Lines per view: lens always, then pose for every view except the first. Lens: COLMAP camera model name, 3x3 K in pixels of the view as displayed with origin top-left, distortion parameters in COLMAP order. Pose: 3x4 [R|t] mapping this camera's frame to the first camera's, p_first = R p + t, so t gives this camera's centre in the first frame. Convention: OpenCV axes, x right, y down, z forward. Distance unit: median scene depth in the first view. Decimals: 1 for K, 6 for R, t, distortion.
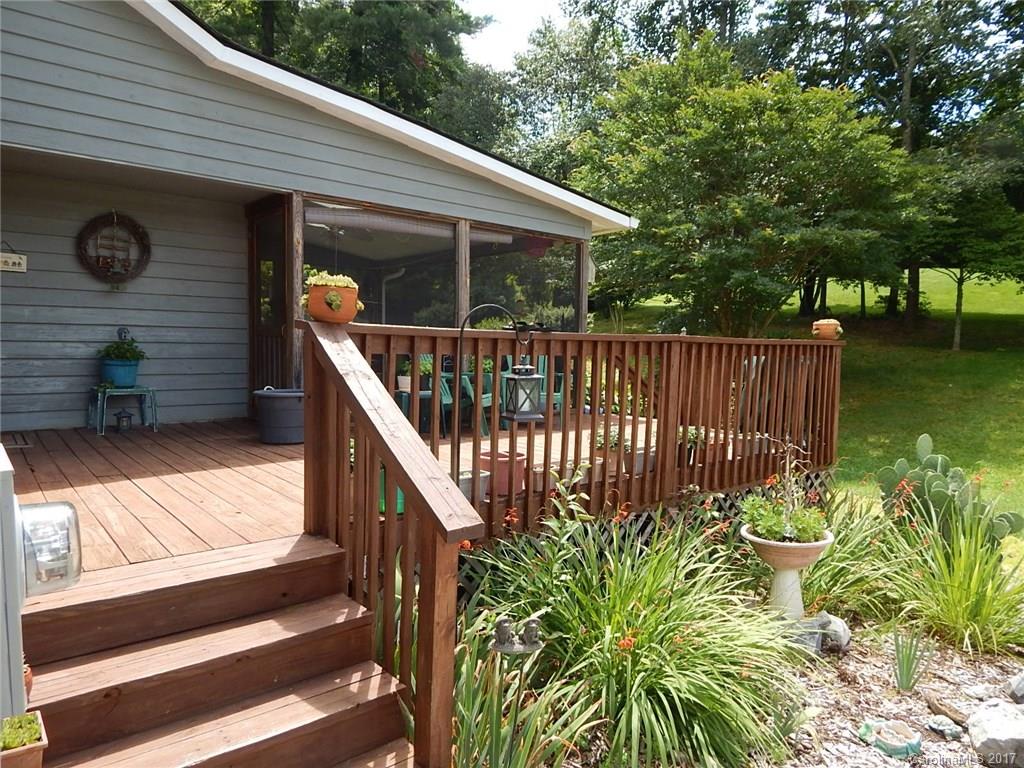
lens RADIAL K [[670.3, 0, 512.0], [0, 670.3, 384.0], [0, 0, 1]] dist [-0.026420, 0.000274]
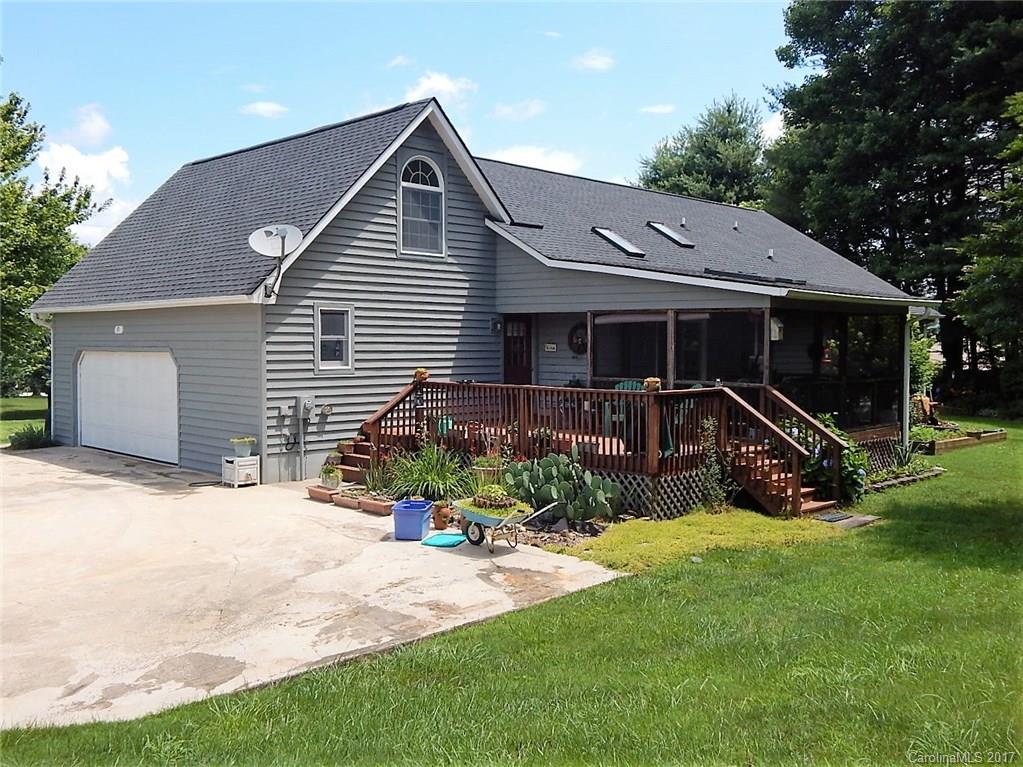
lens RADIAL K [[950.1, 0, 561.5], [0, 950.1, 378.6], [0, 0, 1]] dist [-0.044351, -0.005412]
pose [[0.115341, 0.016016, -0.993197, 2.568837], [-0.075731, 0.997102, 0.007284, -0.088760], [0.990435, 0.074375, 0.116219, 0.578672]]
